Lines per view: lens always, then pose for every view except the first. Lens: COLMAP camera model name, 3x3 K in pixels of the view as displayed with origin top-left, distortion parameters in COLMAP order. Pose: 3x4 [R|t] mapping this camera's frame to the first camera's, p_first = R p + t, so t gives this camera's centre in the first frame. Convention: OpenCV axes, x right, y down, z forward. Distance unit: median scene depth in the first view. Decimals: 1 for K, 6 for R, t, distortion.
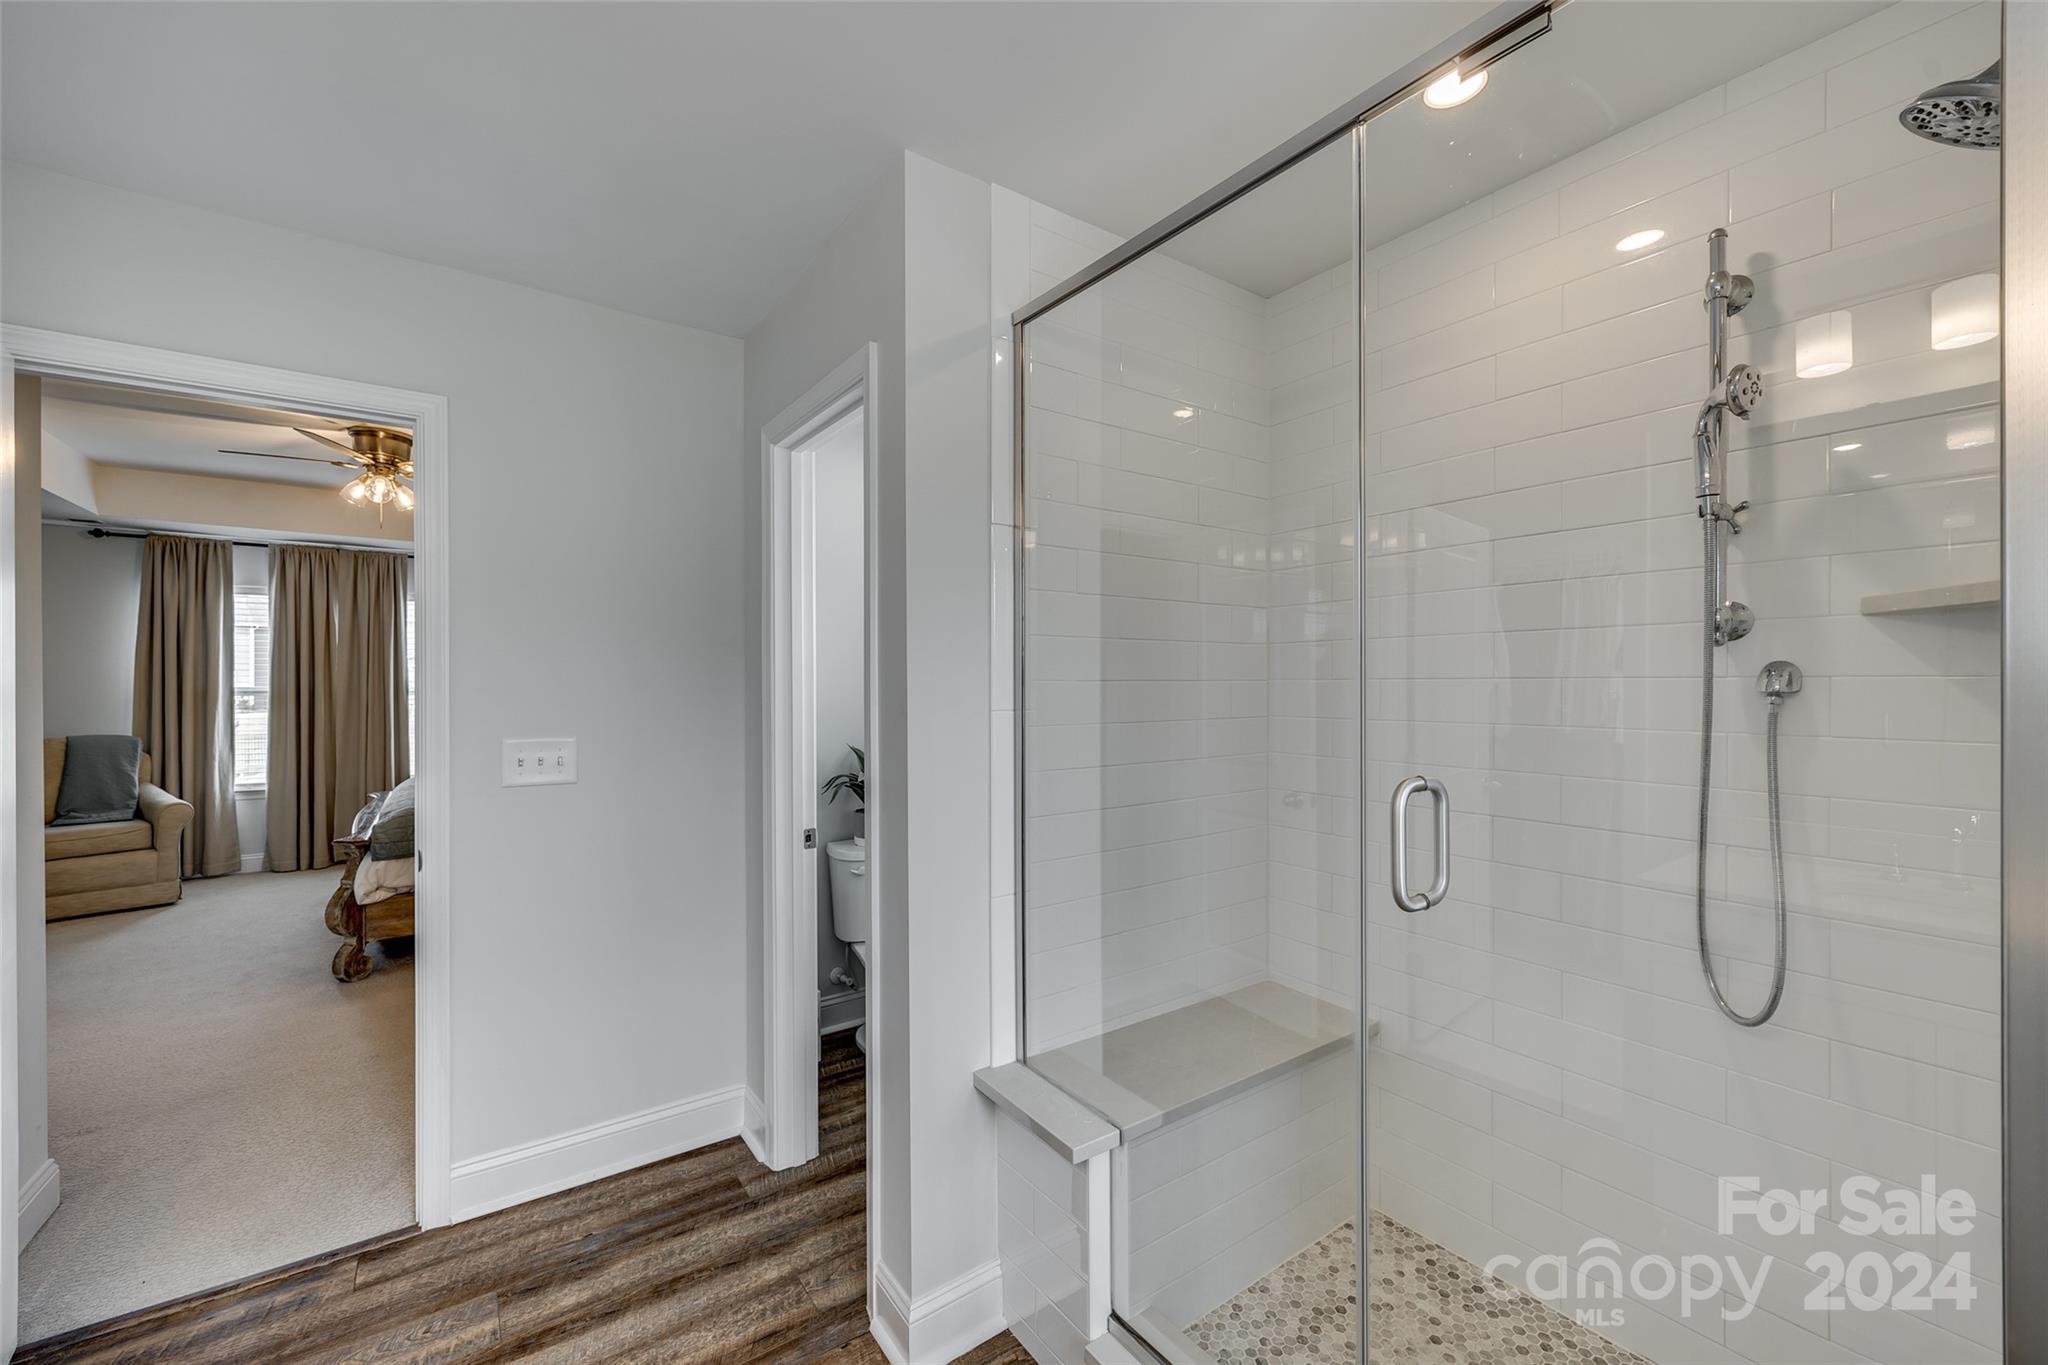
lens RADIAL K [[818.1, 0, 1025.2], [0, 818.1, 687.2], [0, 0, 1]] dist [0.000606, -0.000116]
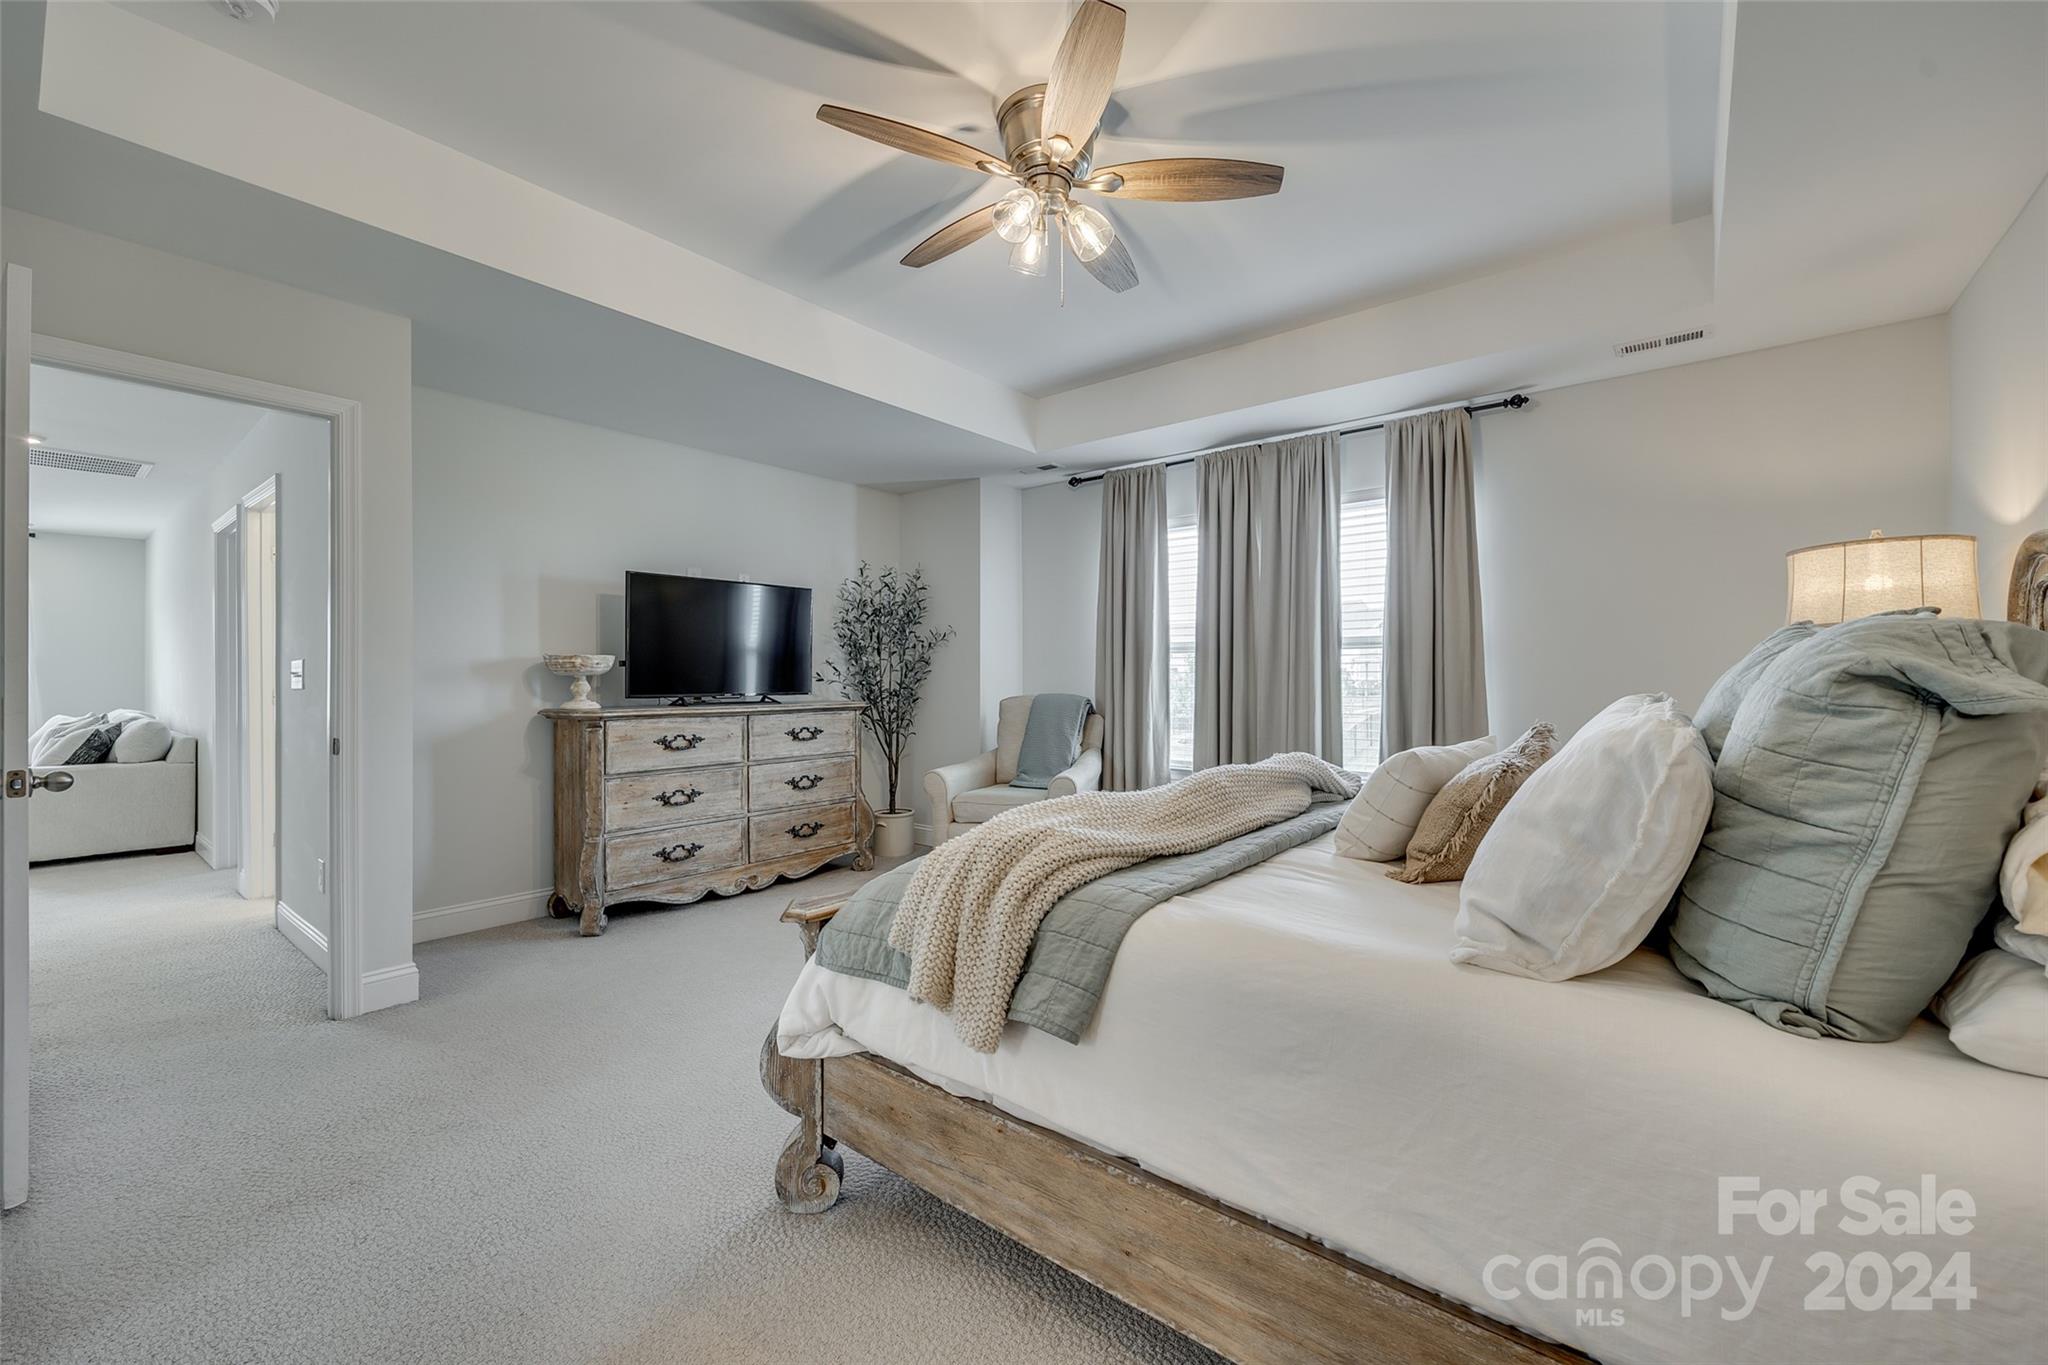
lens RADIAL K [[818.1, 0, 1023.3], [0, 818.1, 688.3], [0, 0, 1]] dist [0.000606, -0.000116]
pose [[0.275163, 0.012014, -0.961323, -0.219725], [-0.001785, 0.999927, 0.011985, 0.036722], [0.961396, -0.001582, 0.275164, 0.638344]]
